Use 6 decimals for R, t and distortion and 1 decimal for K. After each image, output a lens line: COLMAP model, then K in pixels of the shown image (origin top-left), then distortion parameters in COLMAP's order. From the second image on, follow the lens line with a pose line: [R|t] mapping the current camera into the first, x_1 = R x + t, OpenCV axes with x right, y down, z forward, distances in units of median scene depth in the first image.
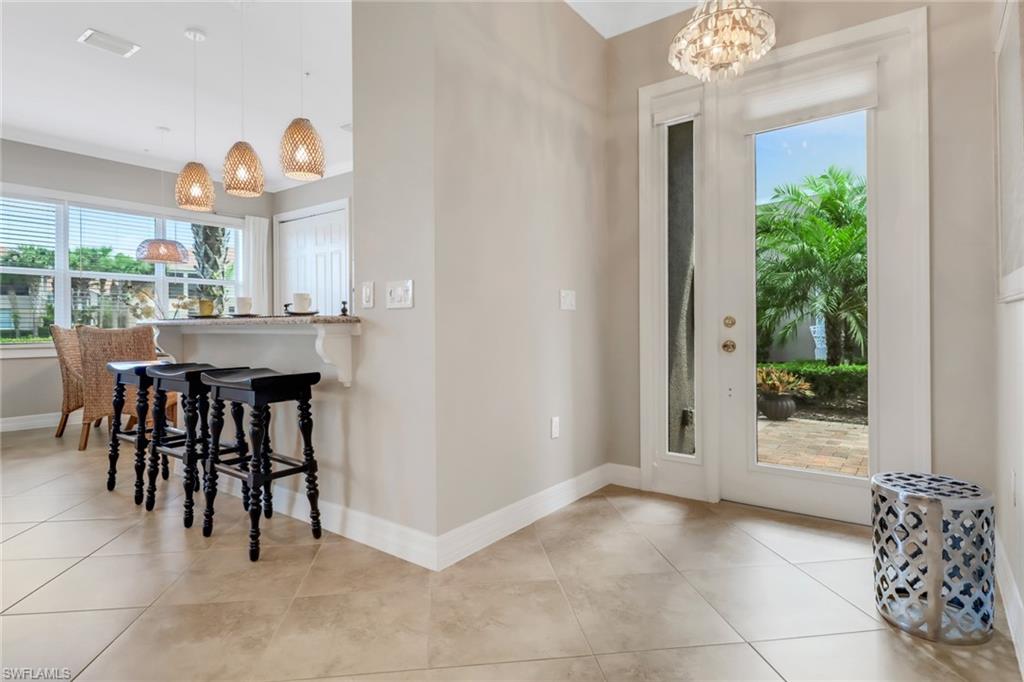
lens RADIAL K [[549.1, 0, 516.5], [0, 549.1, 331.0], [0, 0, 1]] dist [0.003316, 0.000769]
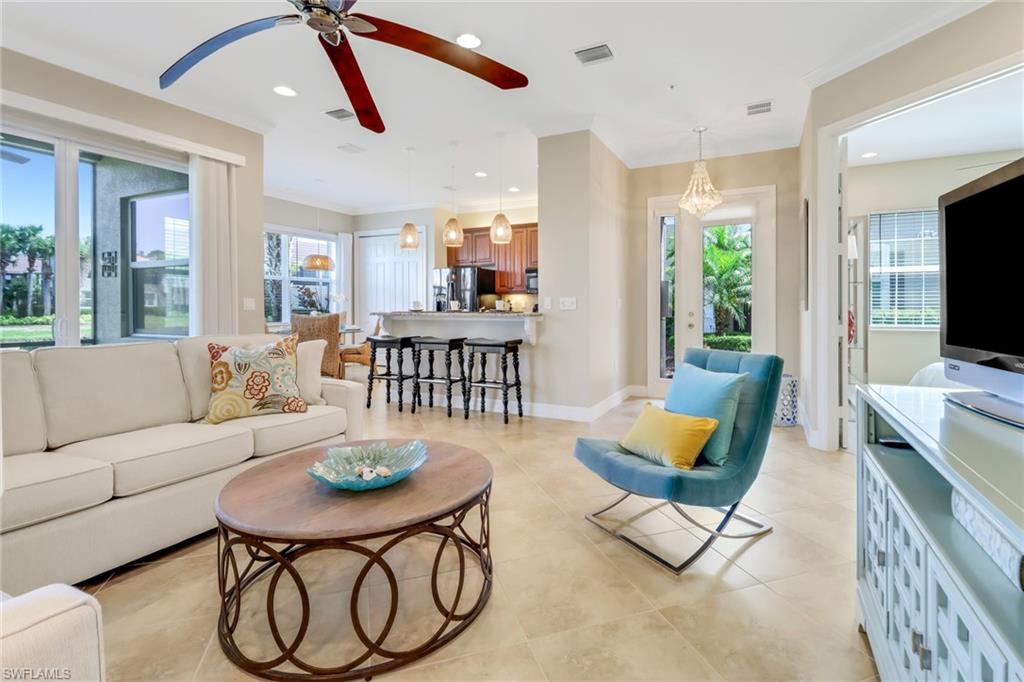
lens RADIAL K [[517.5, 0, 520.9], [0, 517.5, 314.2], [0, 0, 1]] dist [0.000990, 0.000136]
pose [[0.980233, -0.001099, 0.197842, -0.646805], [-0.000845, 0.999952, 0.009742, -0.034628], [-0.197844, -0.009716, 0.980185, -0.818609]]
